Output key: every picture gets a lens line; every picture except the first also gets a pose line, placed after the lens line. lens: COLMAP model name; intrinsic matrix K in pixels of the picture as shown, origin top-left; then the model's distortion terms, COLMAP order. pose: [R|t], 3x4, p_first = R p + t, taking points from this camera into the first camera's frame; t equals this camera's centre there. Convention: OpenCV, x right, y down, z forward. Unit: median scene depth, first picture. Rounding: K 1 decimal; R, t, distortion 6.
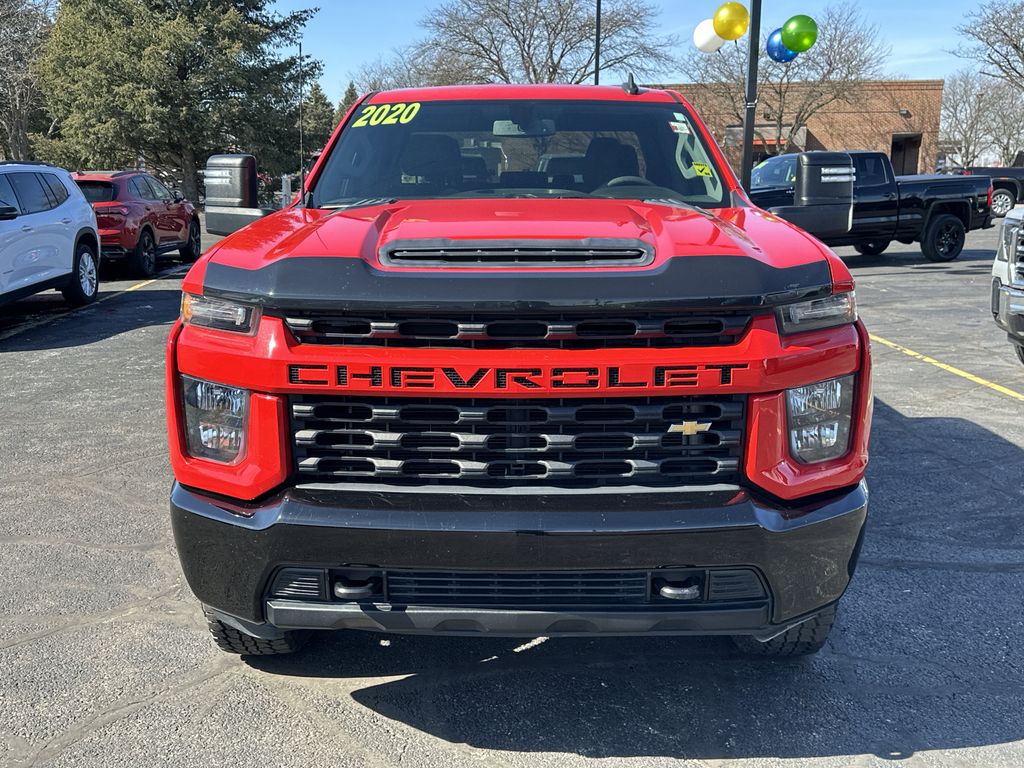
lens RADIAL K [[1088.7, 0, 512.0], [0, 1088.7, 384.0], [0, 0, 1]] dist [0.200296, -0.433477]
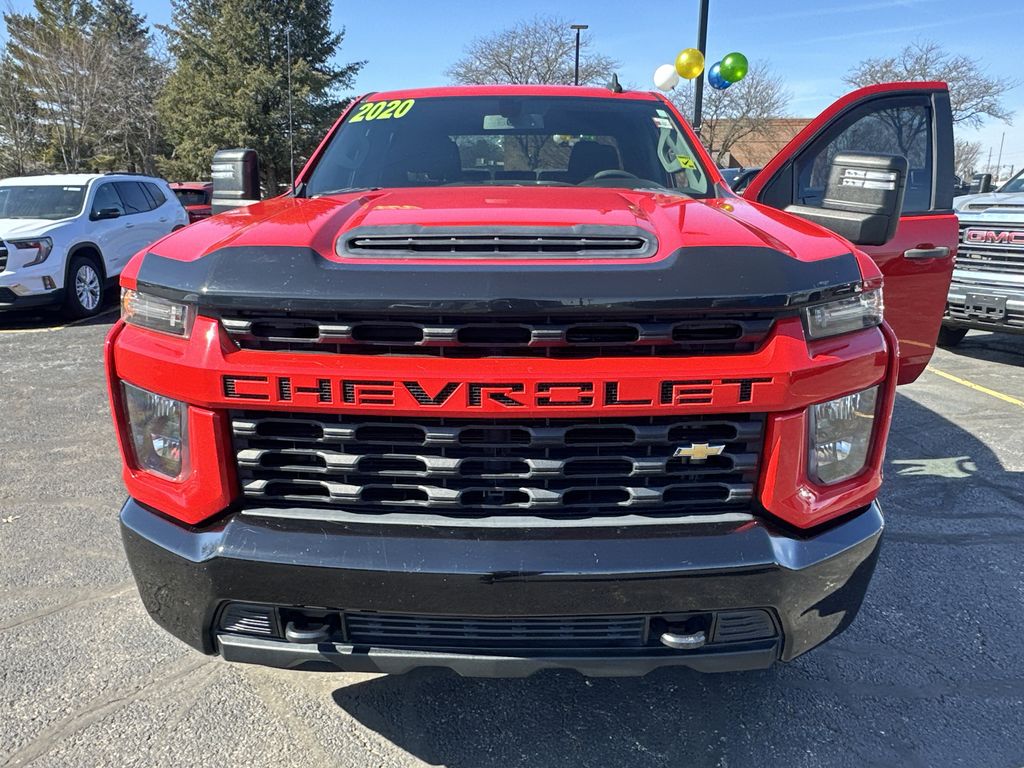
lens RADIAL K [[784.7, 0, 512.0], [0, 784.7, 384.0], [0, 0, 1]] dist [0.000784, 0.000751]
pose [[0.999995, 0.003188, -0.000367, 0.017130], [-0.003163, 0.998393, 0.056589, -0.043373], [0.000547, -0.056587, 0.998398, 0.380195]]
